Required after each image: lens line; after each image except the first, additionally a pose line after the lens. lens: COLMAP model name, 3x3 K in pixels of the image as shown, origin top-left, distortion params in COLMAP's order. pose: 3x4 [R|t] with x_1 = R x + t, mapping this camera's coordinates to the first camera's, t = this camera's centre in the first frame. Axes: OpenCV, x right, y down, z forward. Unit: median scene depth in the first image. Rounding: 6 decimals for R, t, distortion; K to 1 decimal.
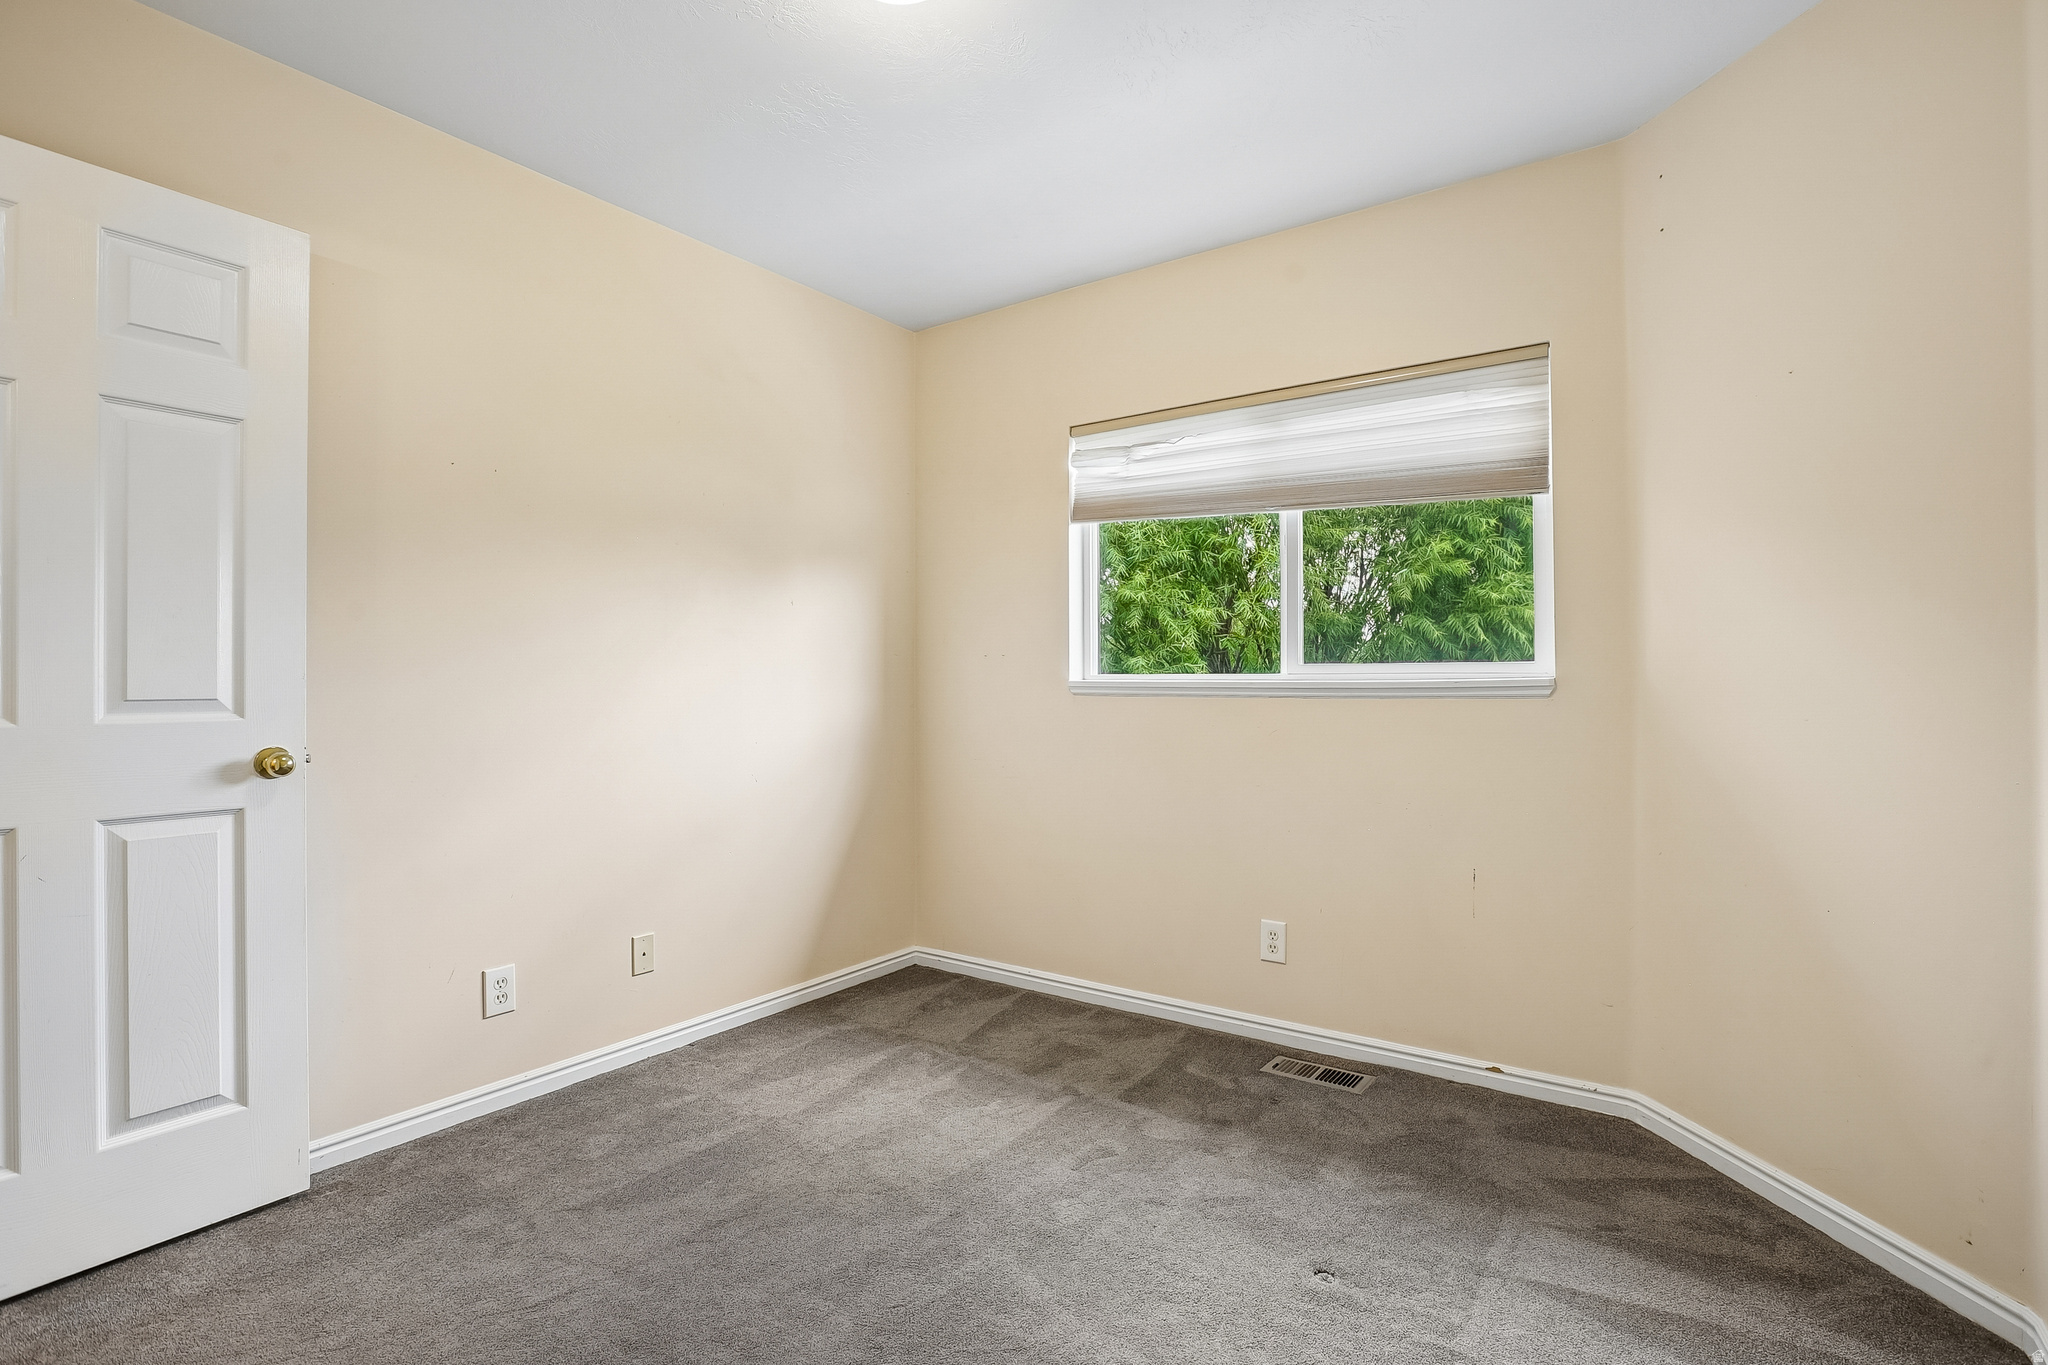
lens RADIAL K [[956.1, 0, 1031.4], [0, 956.1, 668.1], [0, 0, 1]] dist [-0.050744, 0.016419]
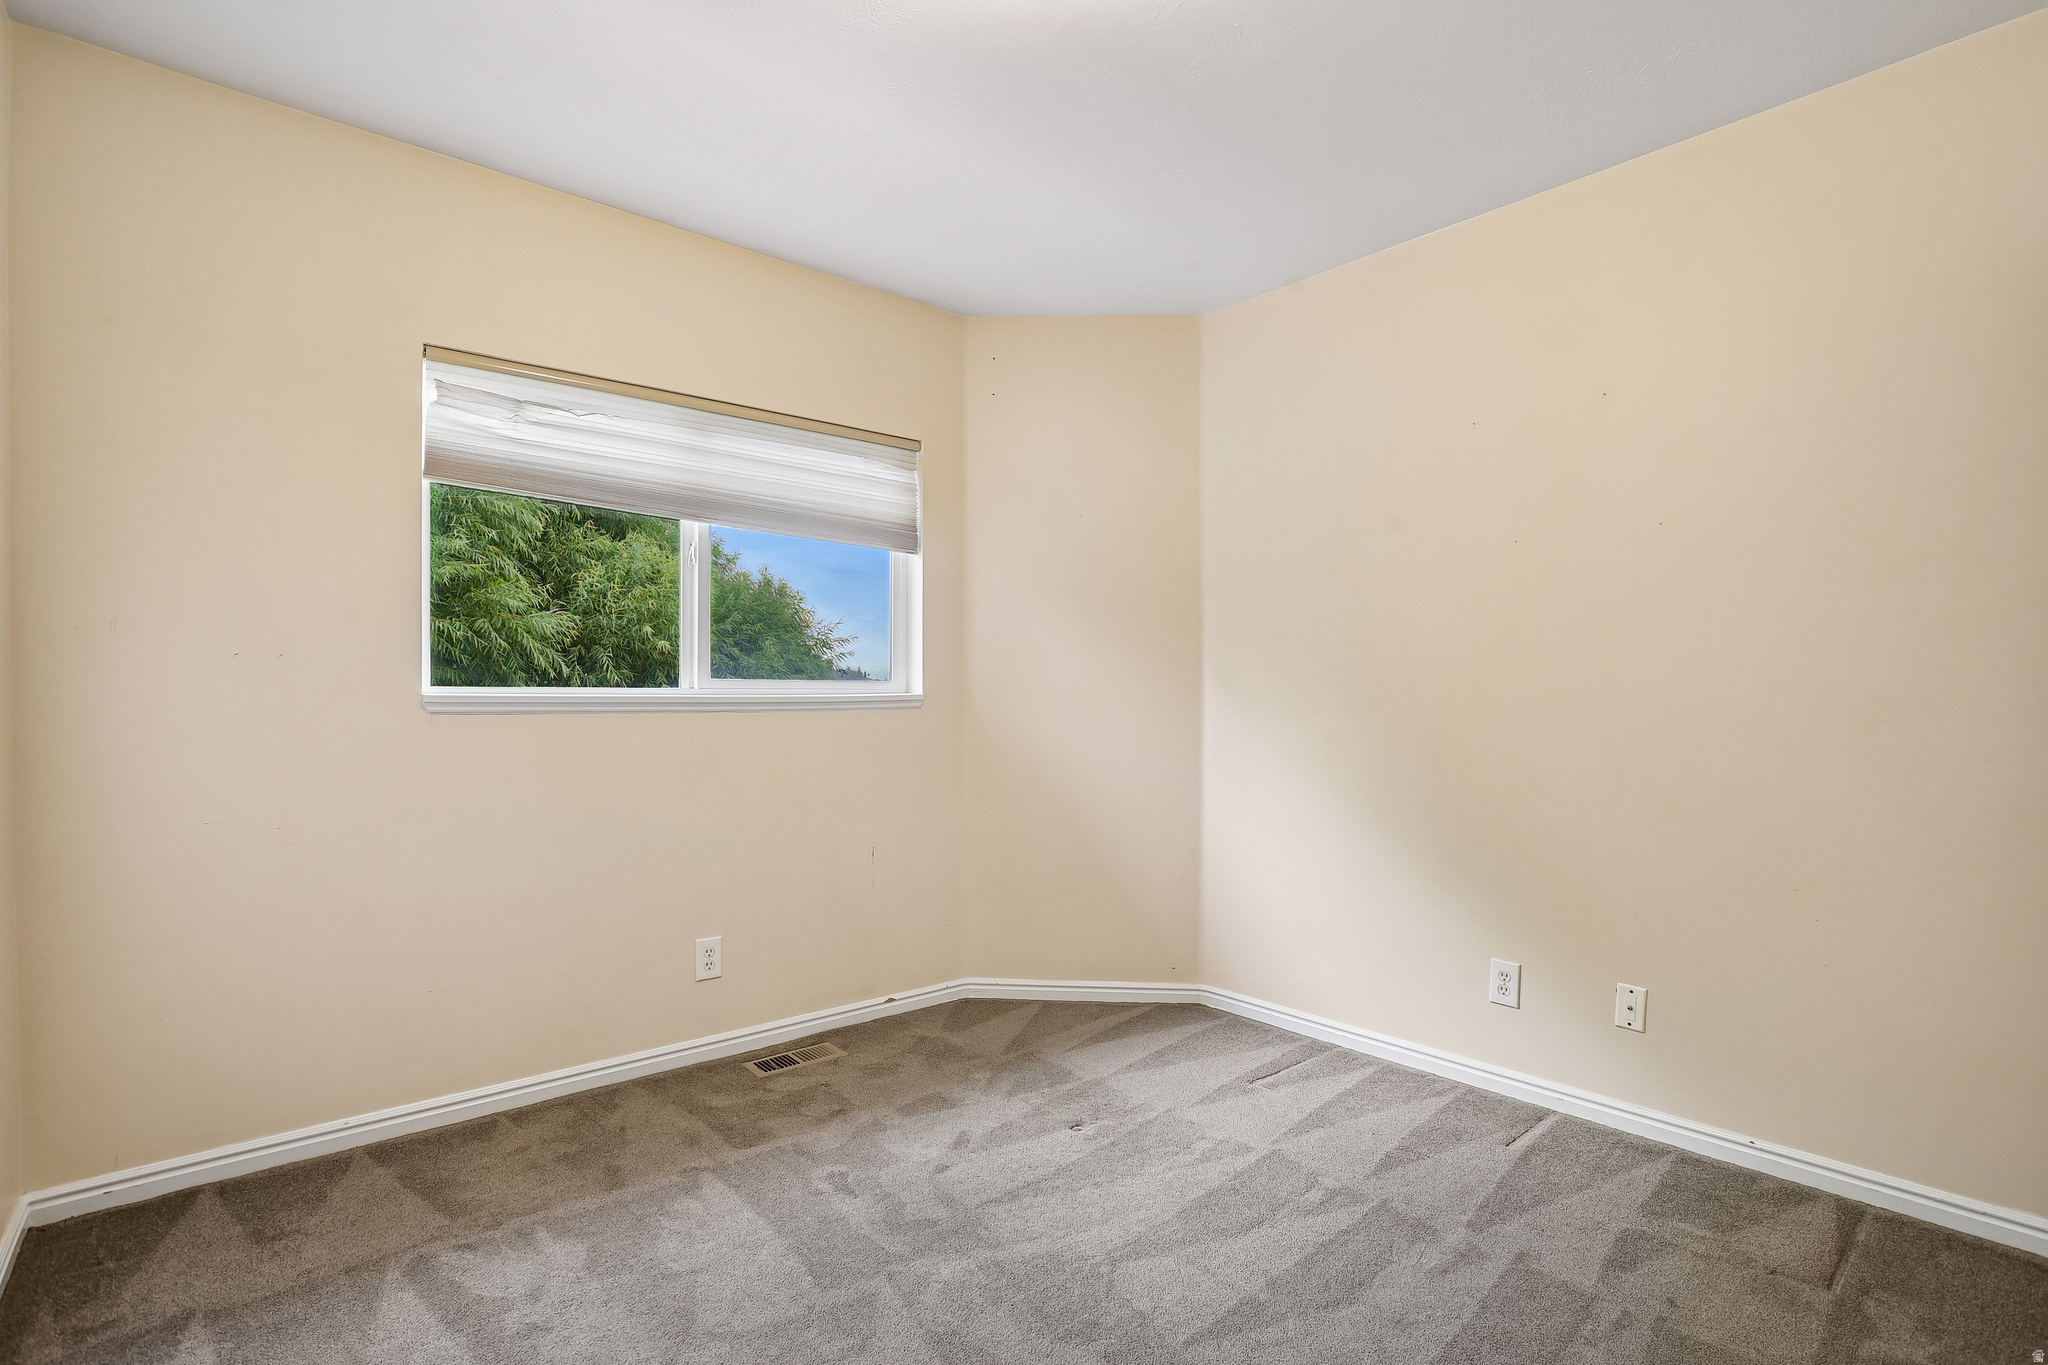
lens RADIAL K [[967.3, 0, 1038.1], [0, 967.3, 690.0], [0, 0, 1]] dist [-0.067309, 0.028825]
pose [[0.240202, 0.006217, 0.970703, -0.672055], [-0.010339, 0.999939, -0.003846, 0.009578], [-0.970668, -0.009113, 0.240252, 0.460807]]
